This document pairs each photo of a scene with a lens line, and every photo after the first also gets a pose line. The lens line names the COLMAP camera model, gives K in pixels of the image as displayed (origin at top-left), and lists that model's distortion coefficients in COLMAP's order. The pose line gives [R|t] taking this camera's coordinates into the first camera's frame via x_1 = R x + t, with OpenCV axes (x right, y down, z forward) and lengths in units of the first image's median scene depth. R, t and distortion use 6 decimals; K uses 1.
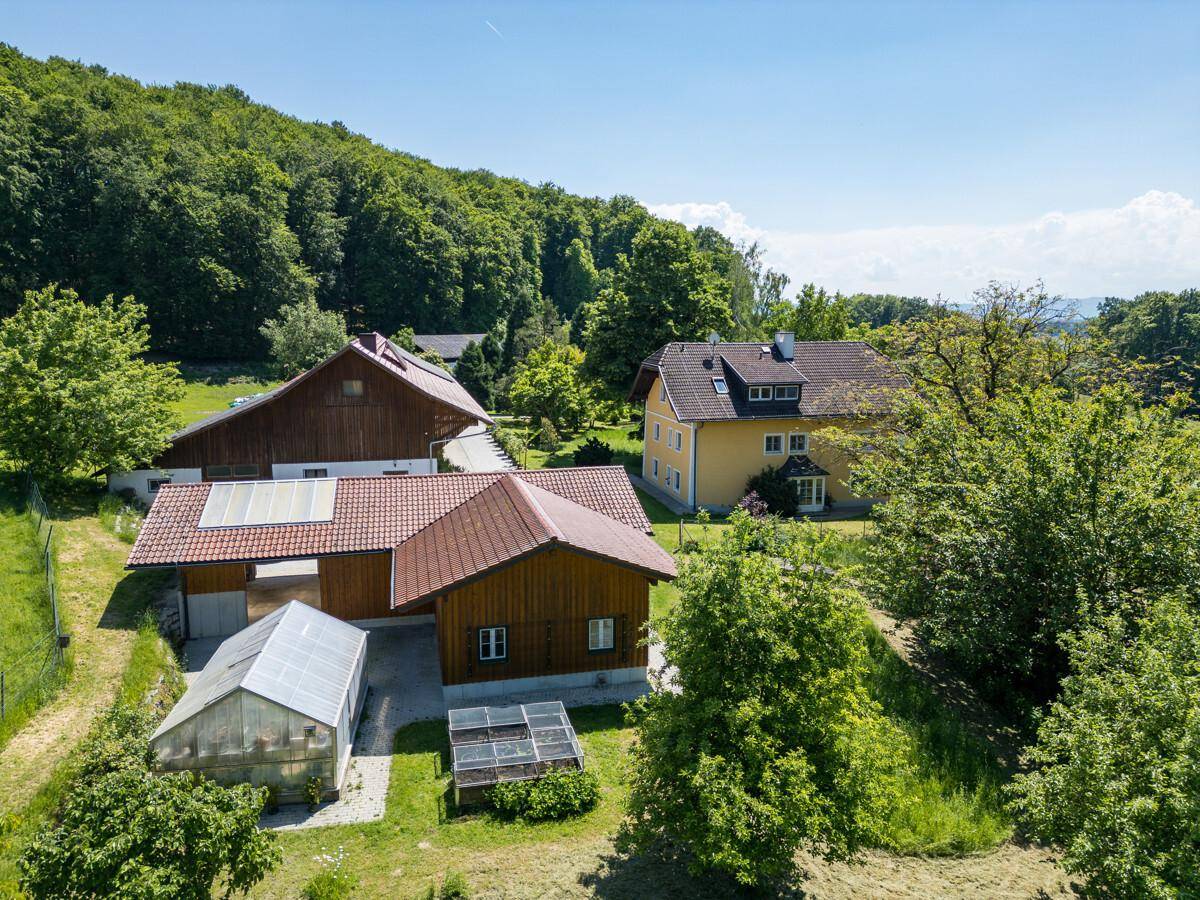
lens RADIAL K [[879.7, 0, 597.0], [0, 879.7, 453.8], [0, 0, 1]] dist [0.049244, -0.003816]
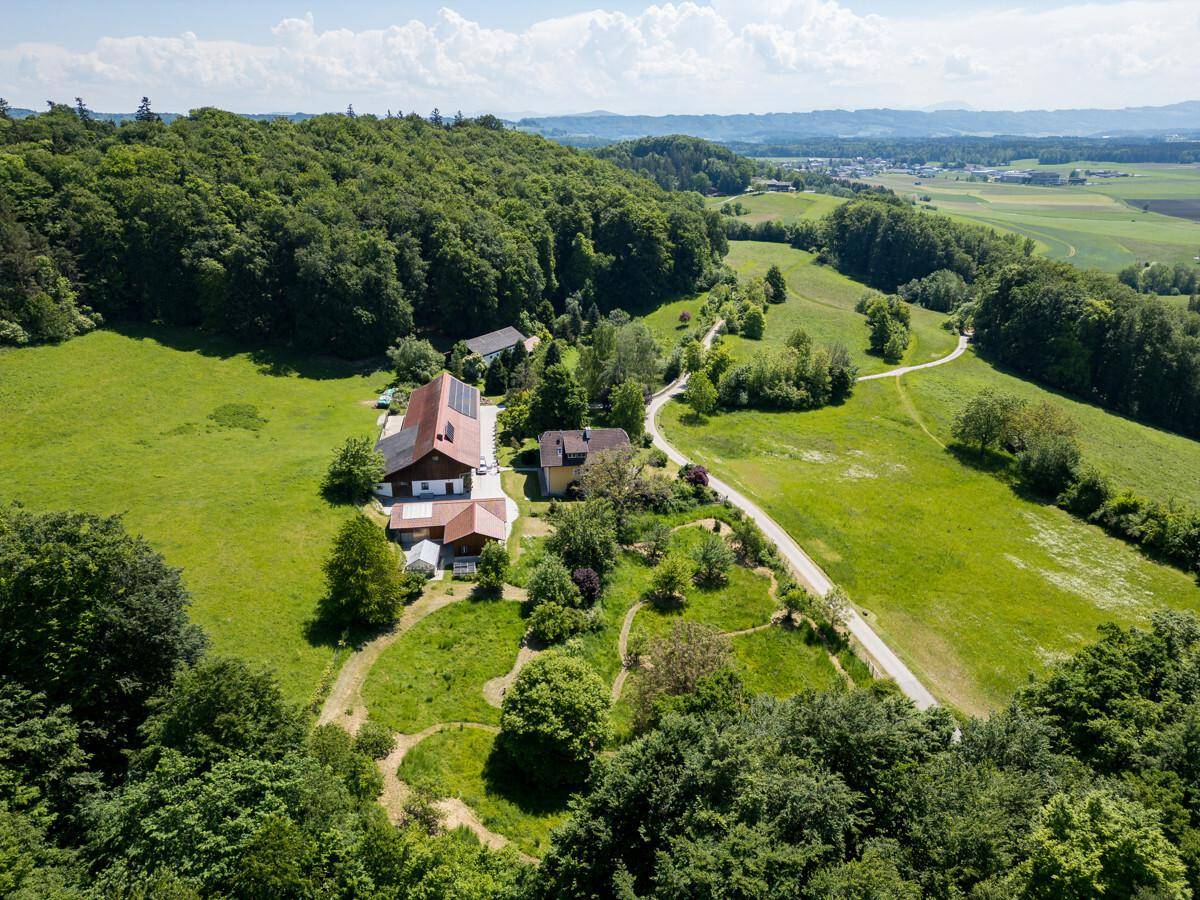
lens RADIAL K [[879.7, 0, 600.9], [0, 879.7, 454.3], [0, 0, 1]] dist [0.049244, -0.003816]
pose [[0.995831, 0.020766, -0.088818, 0.240502], [-0.001979, 0.978428, 0.206580, -0.297566], [0.091192, -0.205543, 0.974390, -0.815558]]
